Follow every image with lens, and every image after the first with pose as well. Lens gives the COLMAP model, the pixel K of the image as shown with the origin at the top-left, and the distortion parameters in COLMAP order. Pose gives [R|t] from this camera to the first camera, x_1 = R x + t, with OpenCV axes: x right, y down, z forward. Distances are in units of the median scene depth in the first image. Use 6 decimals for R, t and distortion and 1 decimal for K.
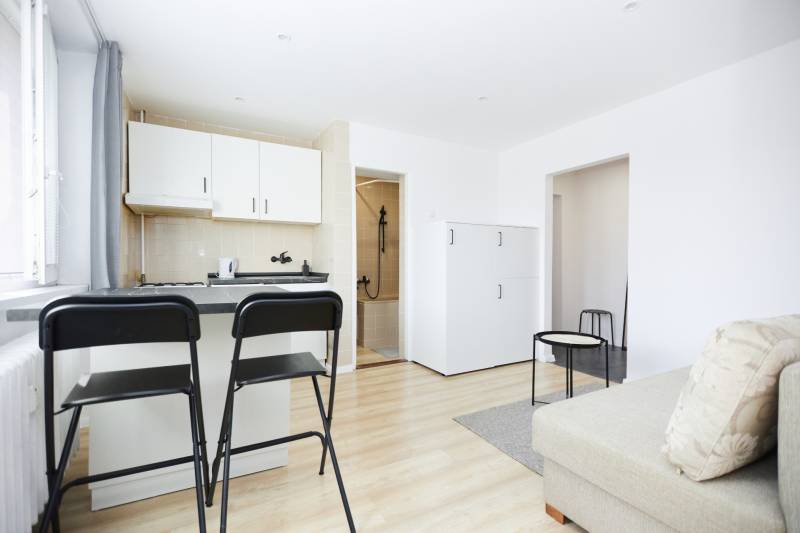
lens RADIAL K [[368.4, 0, 392.4], [0, 368.4, 265.6], [0, 0, 1]] dist [0.010061, -0.003112]
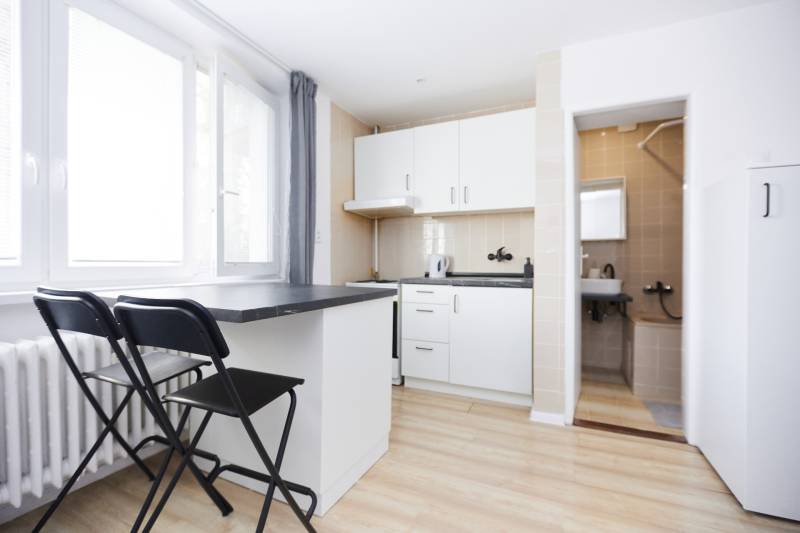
lens RADIAL K [[368.4, 0, 386.3], [0, 368.4, 263.8], [0, 0, 1]] dist [0.010061, -0.003112]
pose [[0.582082, 0.001910, -0.813128, 0.231046], [-0.005435, 0.999984, -0.001542, 0.001394], [0.813112, 0.005317, 0.582083, 0.338876]]
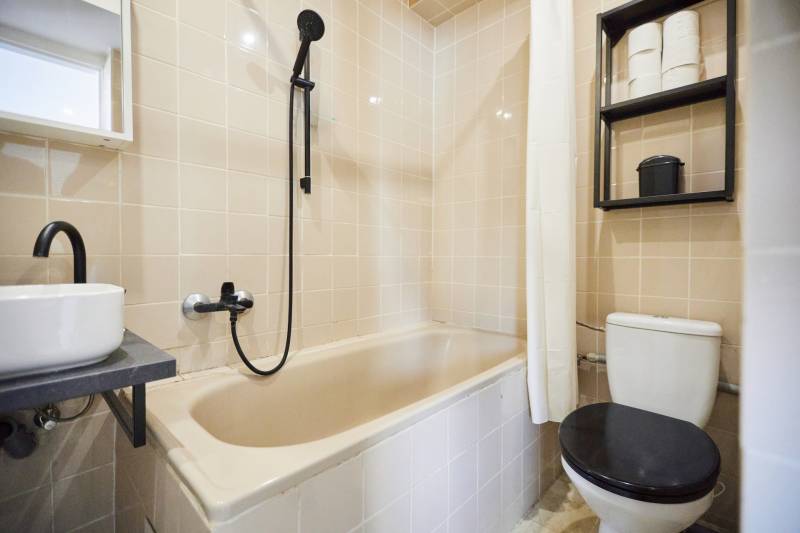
lens RADIAL K [[368.4, 0, 404.9], [0, 368.4, 260.6], [0, 0, 1]] dist [0.010061, -0.003112]
pose [[0.950434, -0.002148, 0.310918, -0.057789], [0.000536, 0.999986, 0.005271, 0.018984], [-0.310924, -0.004843, 0.950422, 1.025003]]
